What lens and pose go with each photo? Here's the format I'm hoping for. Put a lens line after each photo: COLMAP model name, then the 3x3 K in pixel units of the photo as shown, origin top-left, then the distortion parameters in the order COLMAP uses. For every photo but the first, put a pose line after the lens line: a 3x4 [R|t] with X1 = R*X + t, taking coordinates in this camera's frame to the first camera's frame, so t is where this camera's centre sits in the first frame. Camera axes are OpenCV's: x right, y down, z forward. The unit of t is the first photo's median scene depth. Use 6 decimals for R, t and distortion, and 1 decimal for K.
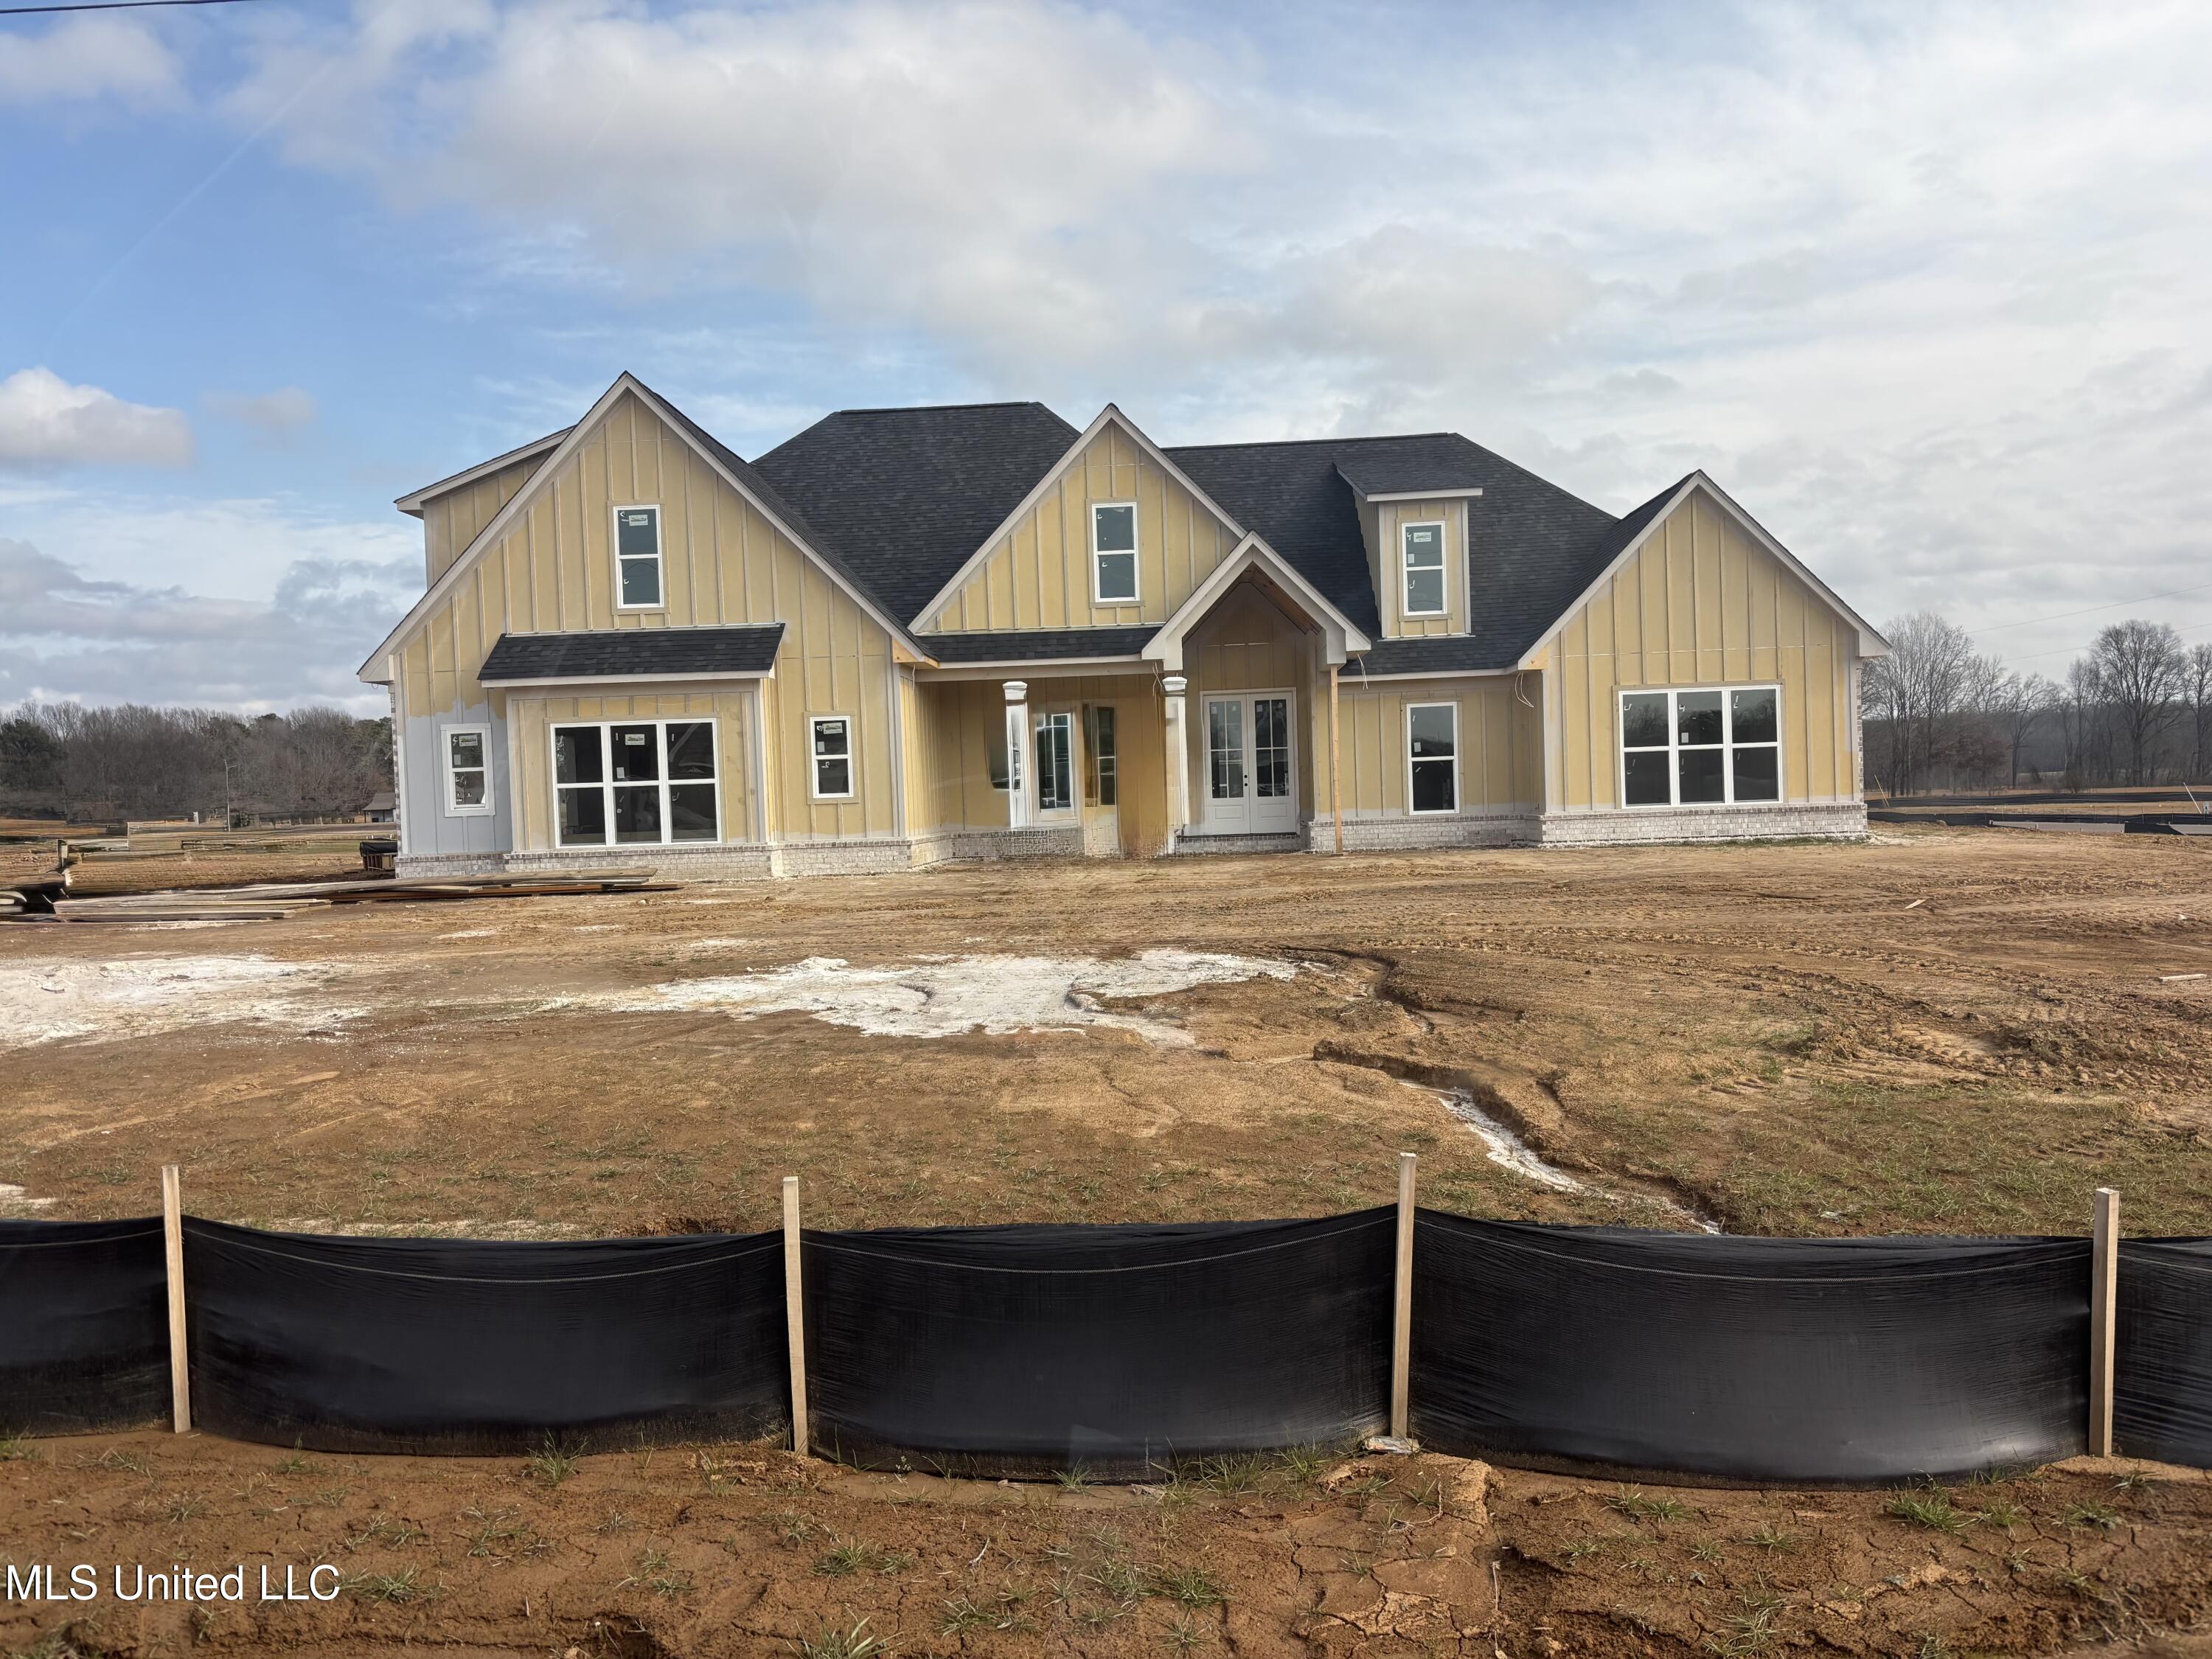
lens RADIAL K [[1668.3, 0, 1114.1], [0, 1668.3, 874.1], [0, 0, 1]] dist [0.025094, -0.042705]
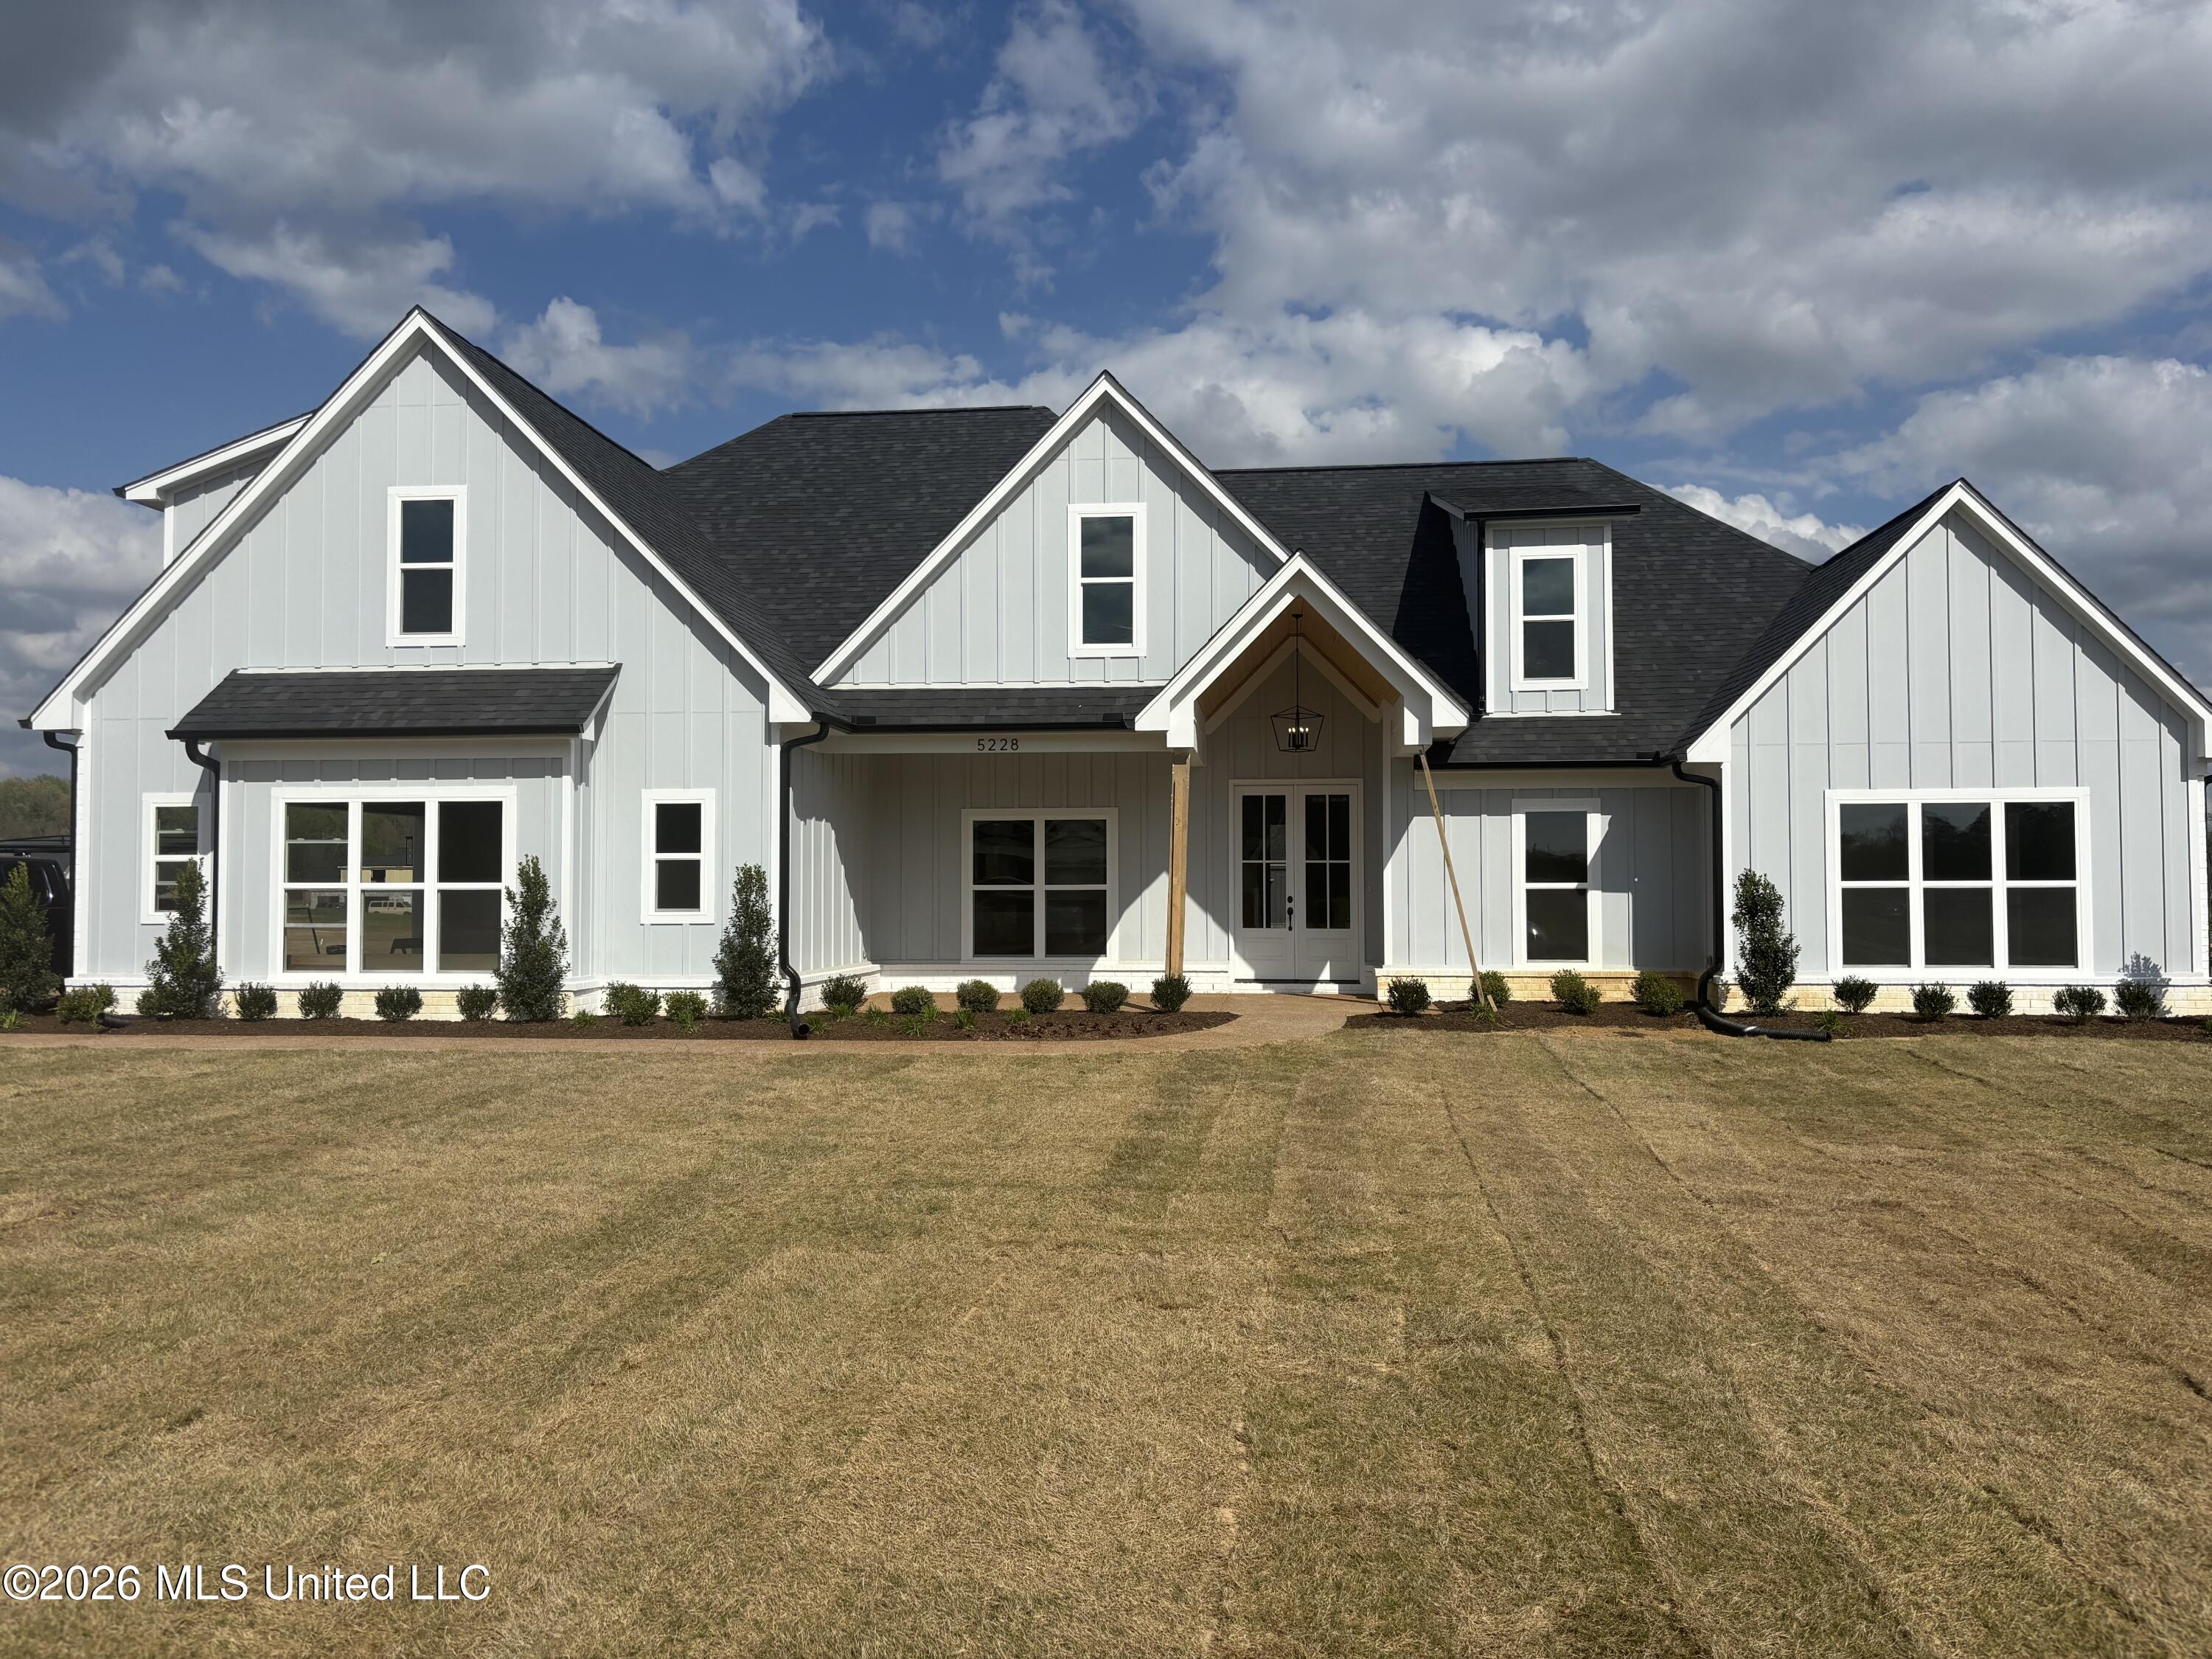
lens RADIAL K [[1668.3, 0, 1107.2], [0, 1668.3, 835.3], [0, 0, 1]] dist [0.025094, -0.042705]
pose [[0.997470, 0.032329, -0.063314, 0.049098], [-0.037248, 0.996248, -0.078119, -0.029828], [0.060551, 0.080280, 0.994932, 0.303403]]
